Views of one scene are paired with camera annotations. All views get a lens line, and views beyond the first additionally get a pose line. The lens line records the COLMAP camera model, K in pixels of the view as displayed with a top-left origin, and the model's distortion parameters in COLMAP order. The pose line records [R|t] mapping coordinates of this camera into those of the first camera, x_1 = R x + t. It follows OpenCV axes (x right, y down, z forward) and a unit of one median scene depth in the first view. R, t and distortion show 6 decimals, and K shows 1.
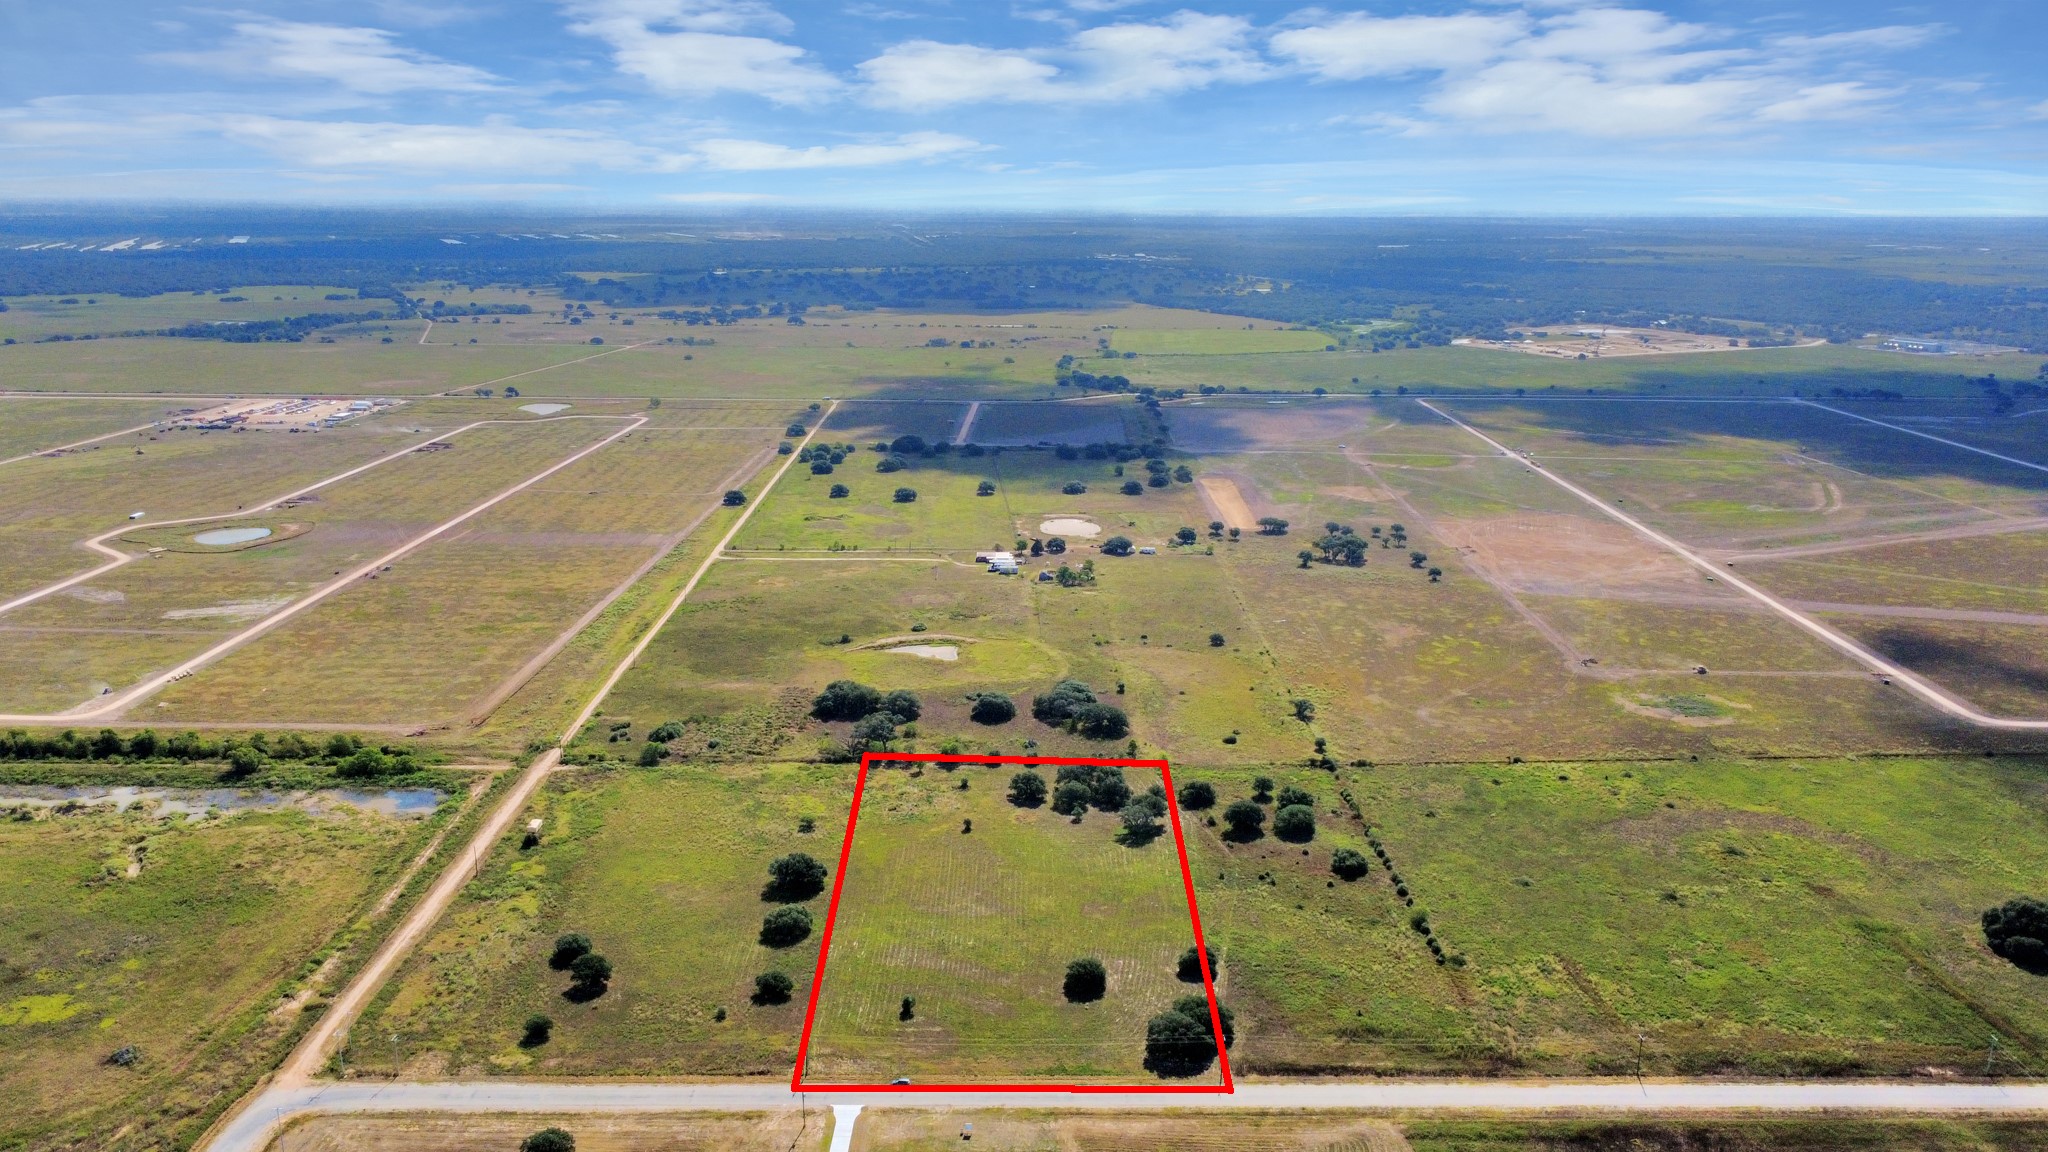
lens RADIAL K [[1485.4, 0, 1025.2], [0, 1485.4, 605.5], [0, 0, 1]] dist [0.001334, 0.001022]
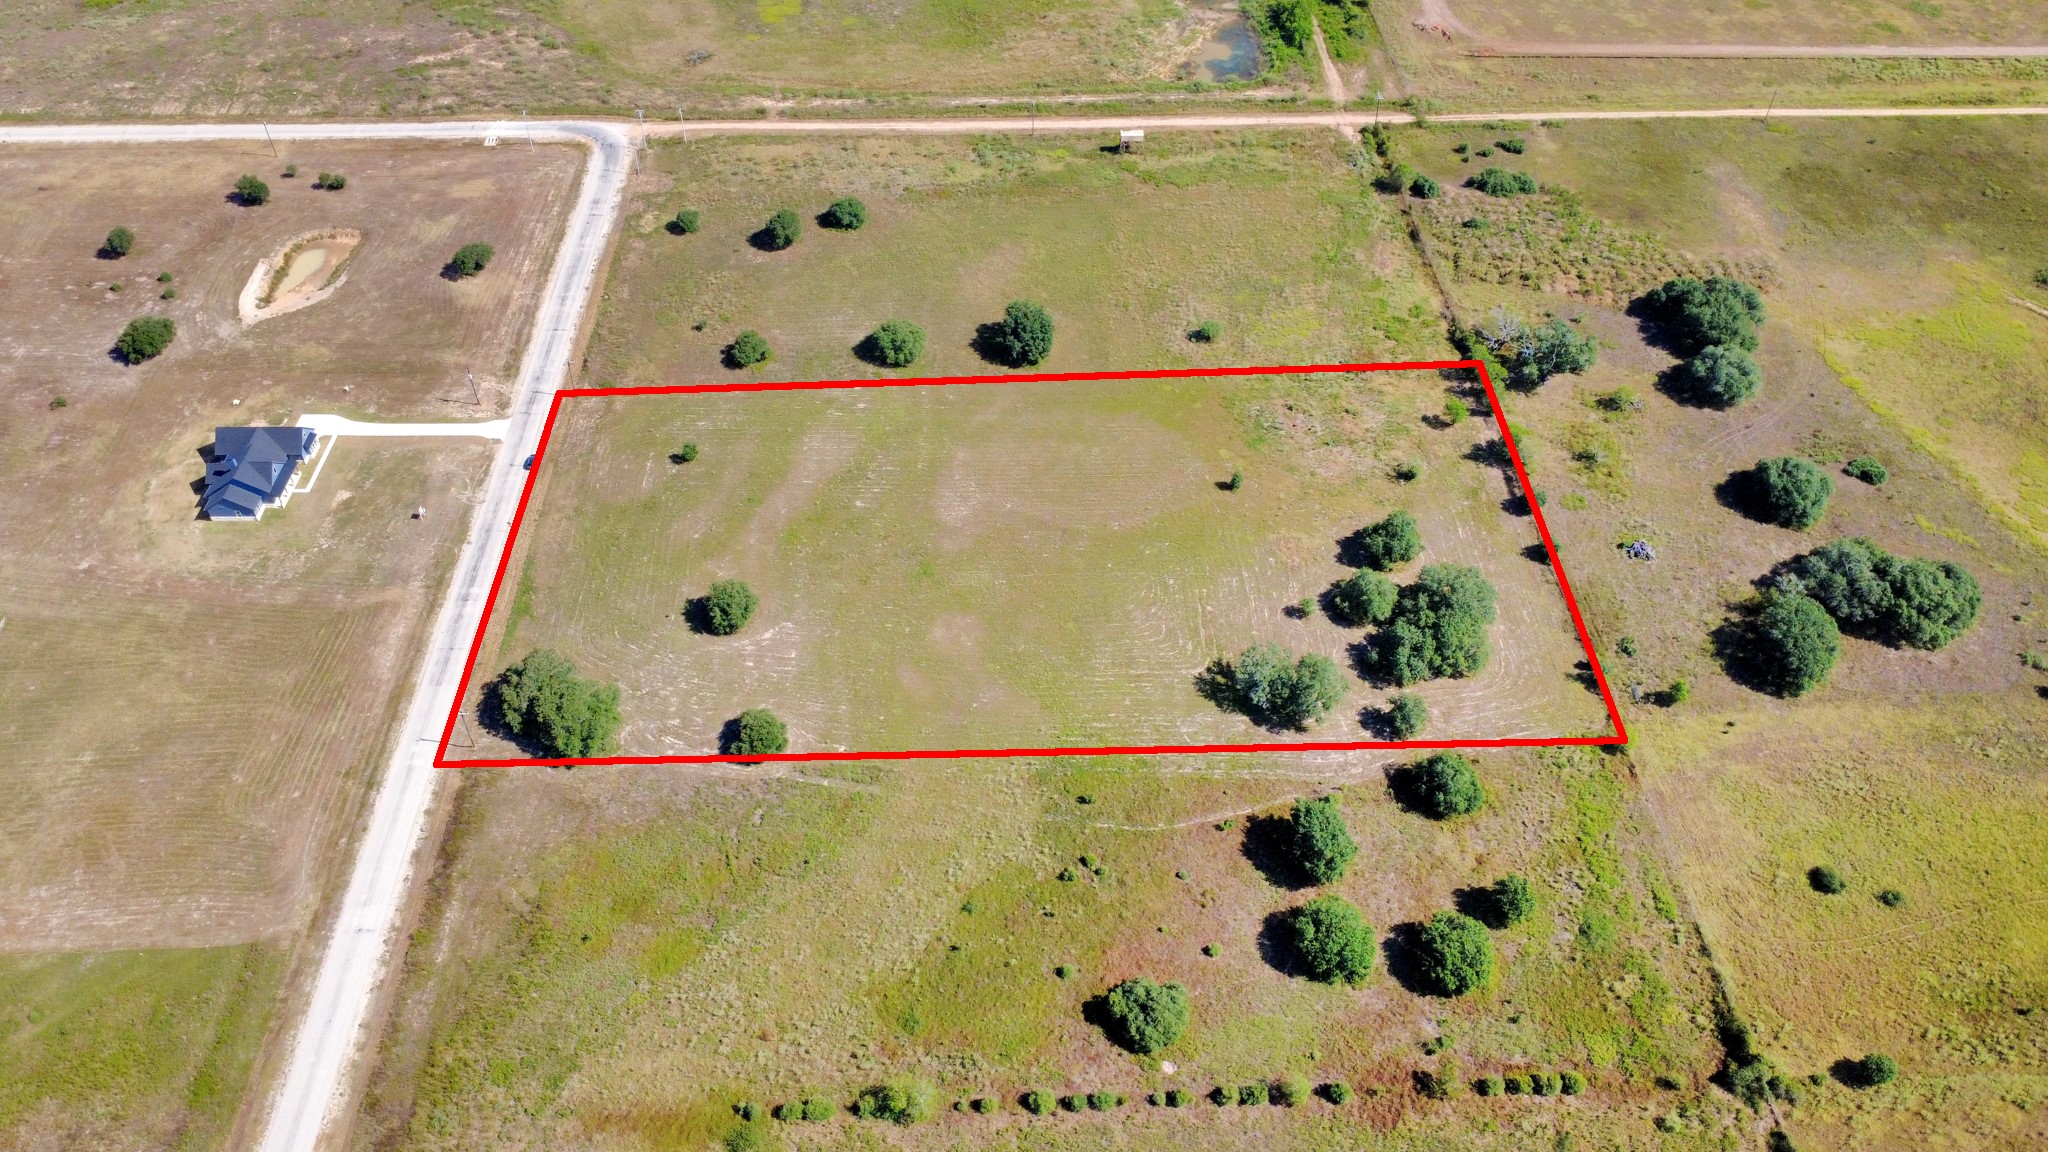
lens RADIAL K [[1493.0, 0, 1025.3], [0, 1493.0, 576.7], [0, 0, 1]] dist [0.001068, 0.001943]
pose [[0.022090, 0.696152, -0.717555, 0.430662], [-0.269528, 0.695302, 0.666265, -0.215872], [0.962739, 0.178683, 0.202992, 0.780890]]
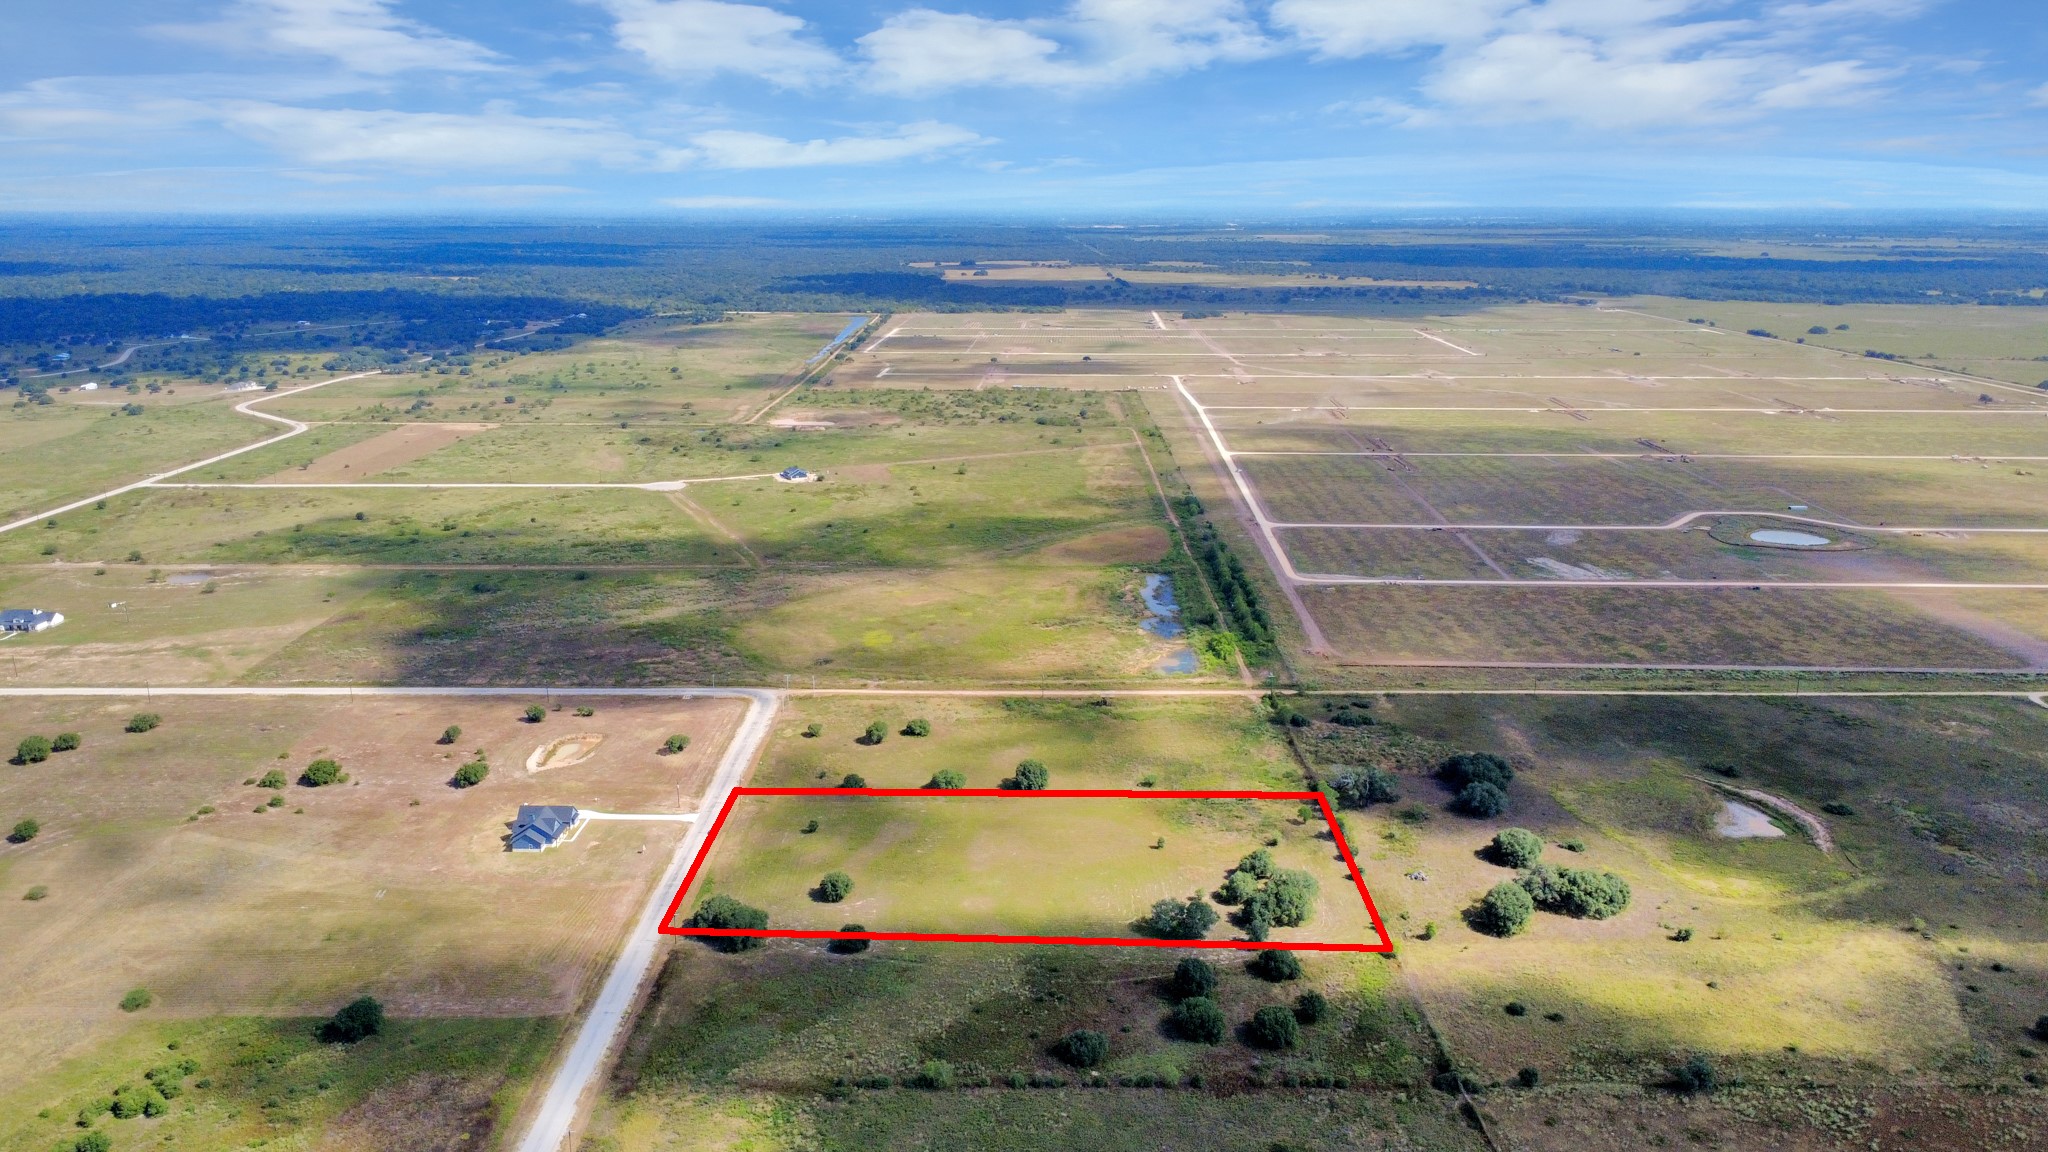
lens RADIAL K [[1503.1, 0, 1025.2], [0, 1503.1, 541.2], [0, 0, 1]] dist [0.002225, -0.000086]
pose [[-0.012606, 0.215008, -0.976531, 0.868110], [-0.267264, 0.940353, 0.210492, -0.219243], [0.963541, 0.263645, 0.045610, 0.803093]]
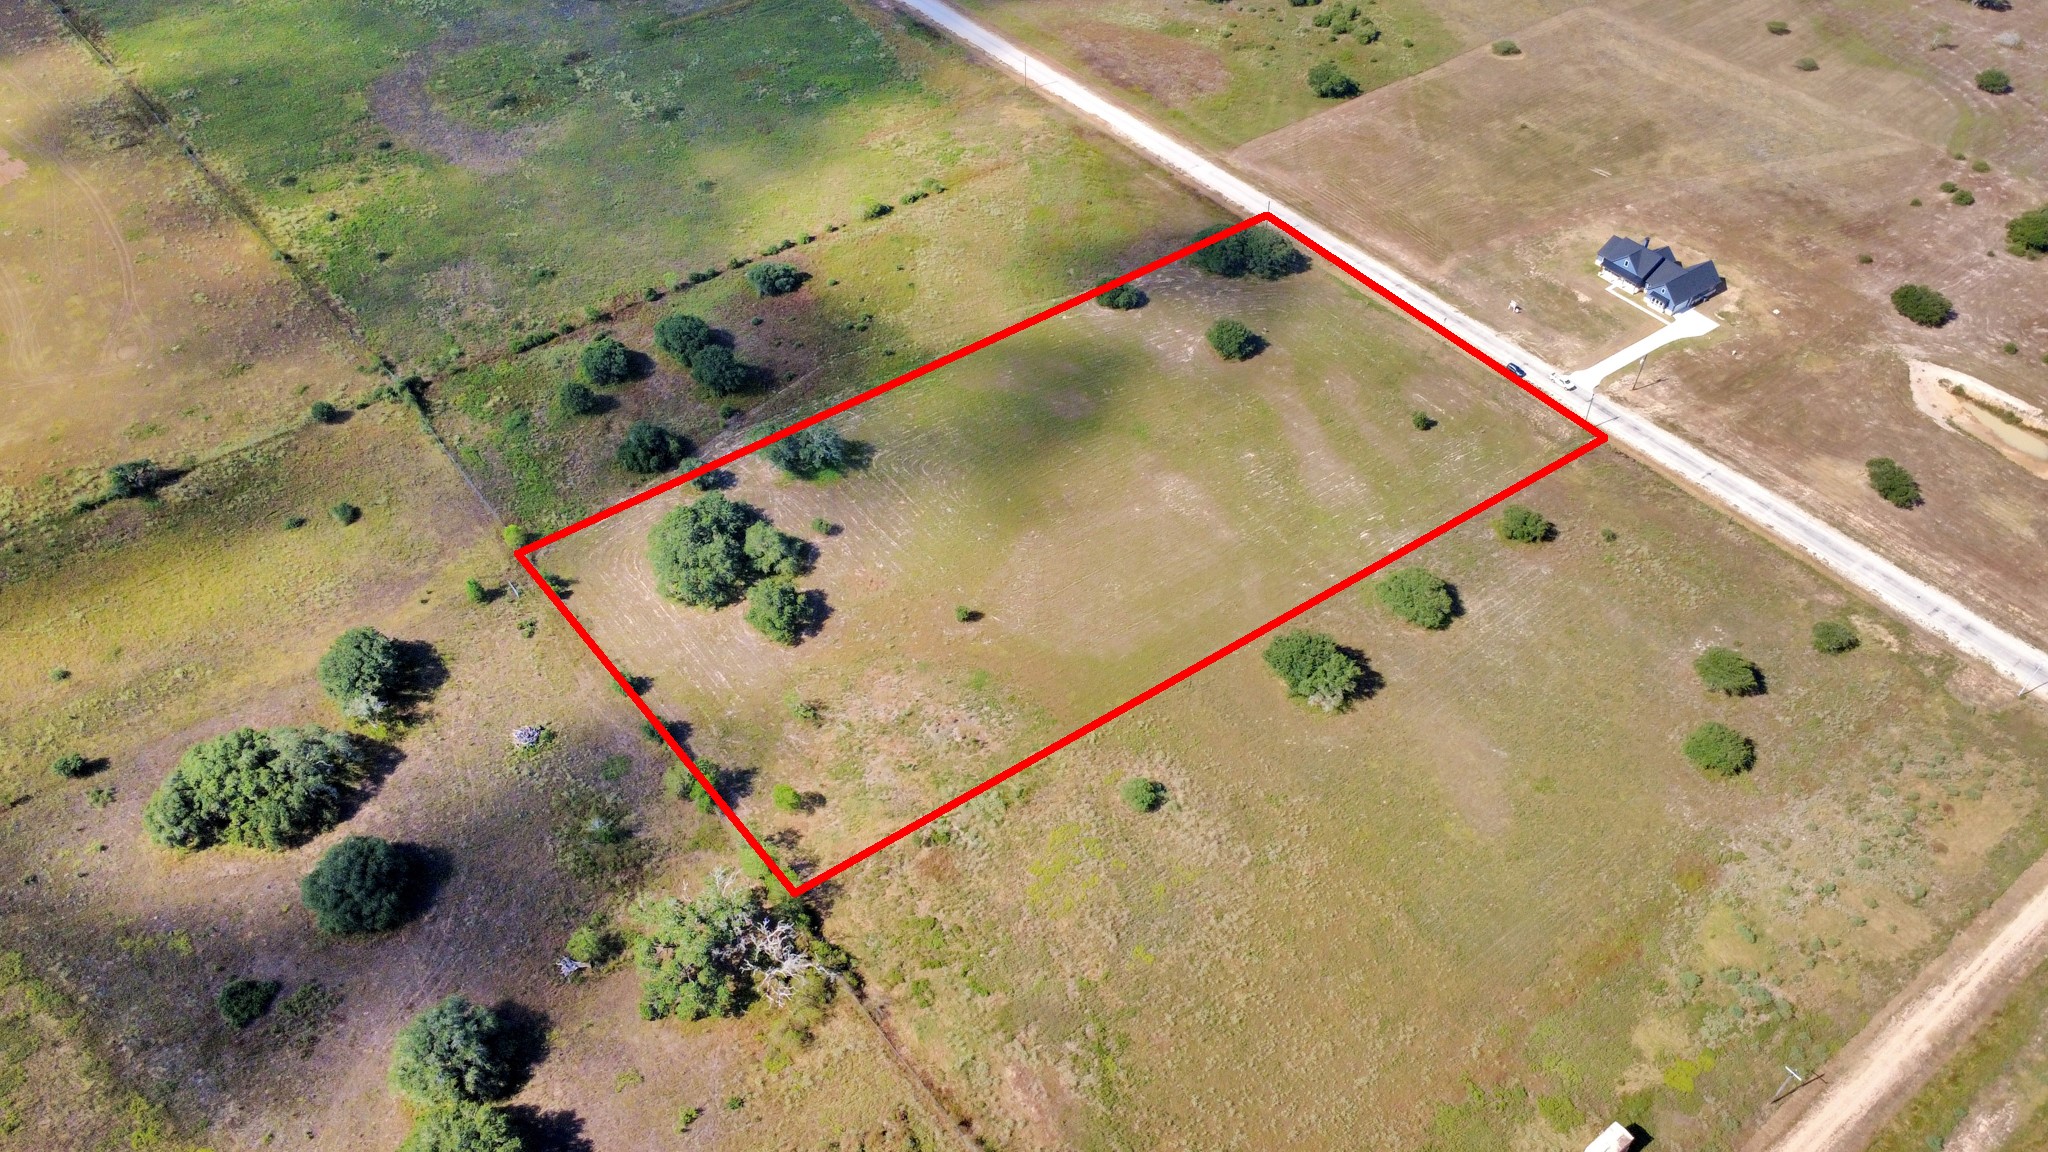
lens RADIAL K [[1493.0, 0, 1025.3], [0, 1493.0, 576.7], [0, 0, 1]] dist [0.001068, 0.001943]
pose [[-0.598160, -0.569935, 0.563364, -0.363193], [0.200776, 0.573992, 0.793865, -0.307813], [-0.775818, 0.587968, -0.228910, 1.085998]]
